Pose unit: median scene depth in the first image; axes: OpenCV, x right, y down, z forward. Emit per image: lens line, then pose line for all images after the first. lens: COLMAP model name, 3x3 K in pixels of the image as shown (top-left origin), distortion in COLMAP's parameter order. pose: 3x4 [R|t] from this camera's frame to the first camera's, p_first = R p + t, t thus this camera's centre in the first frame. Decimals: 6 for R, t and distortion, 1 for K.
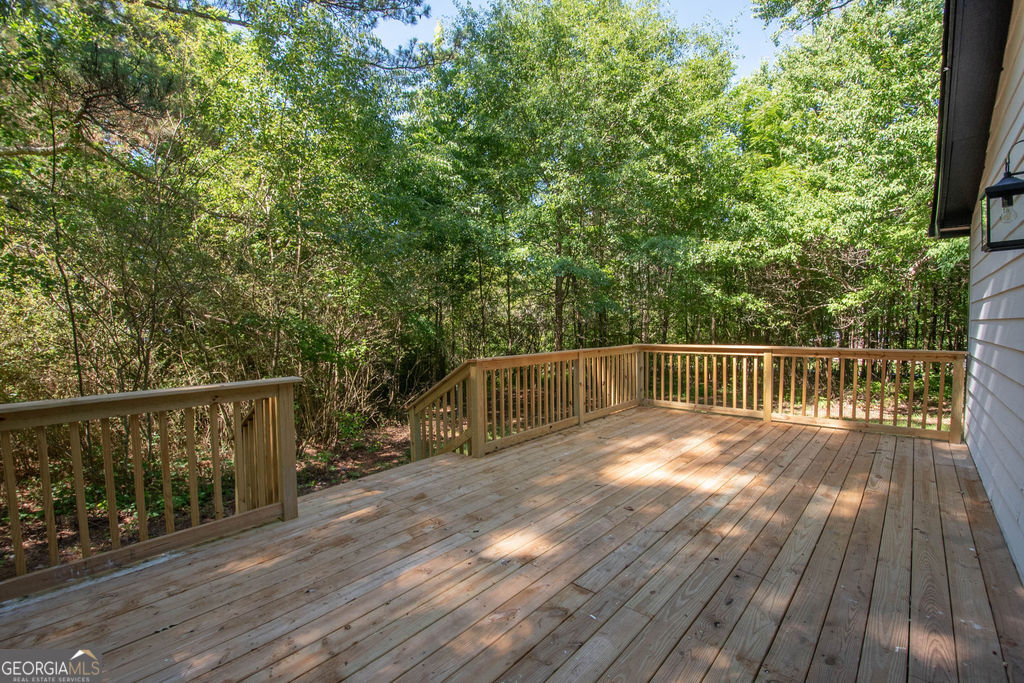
lens RADIAL K [[455.4, 0, 513.2], [0, 455.4, 336.5], [0, 0, 1]] dist [-0.004763, -0.000865]
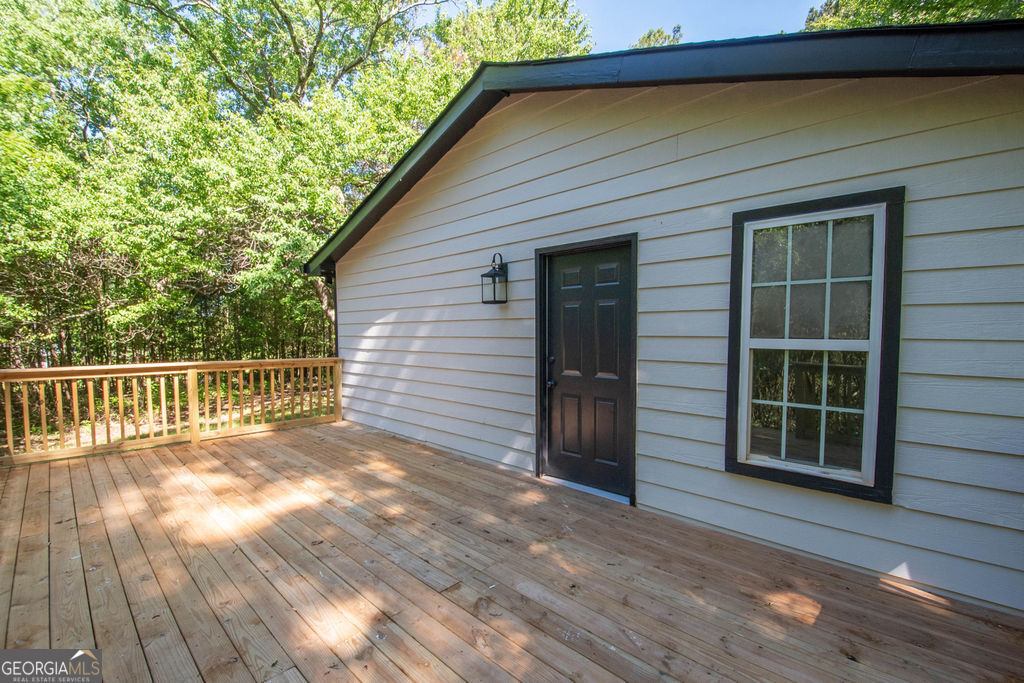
lens RADIAL K [[455.4, 0, 513.2], [0, 455.4, 342.7], [0, 0, 1]] dist [-0.004763, -0.000865]
pose [[0.021107, -0.008954, 0.999737, -0.593428], [0.022569, 0.999709, 0.008478, -0.019705], [-0.999522, 0.022384, 0.021303, 0.529752]]
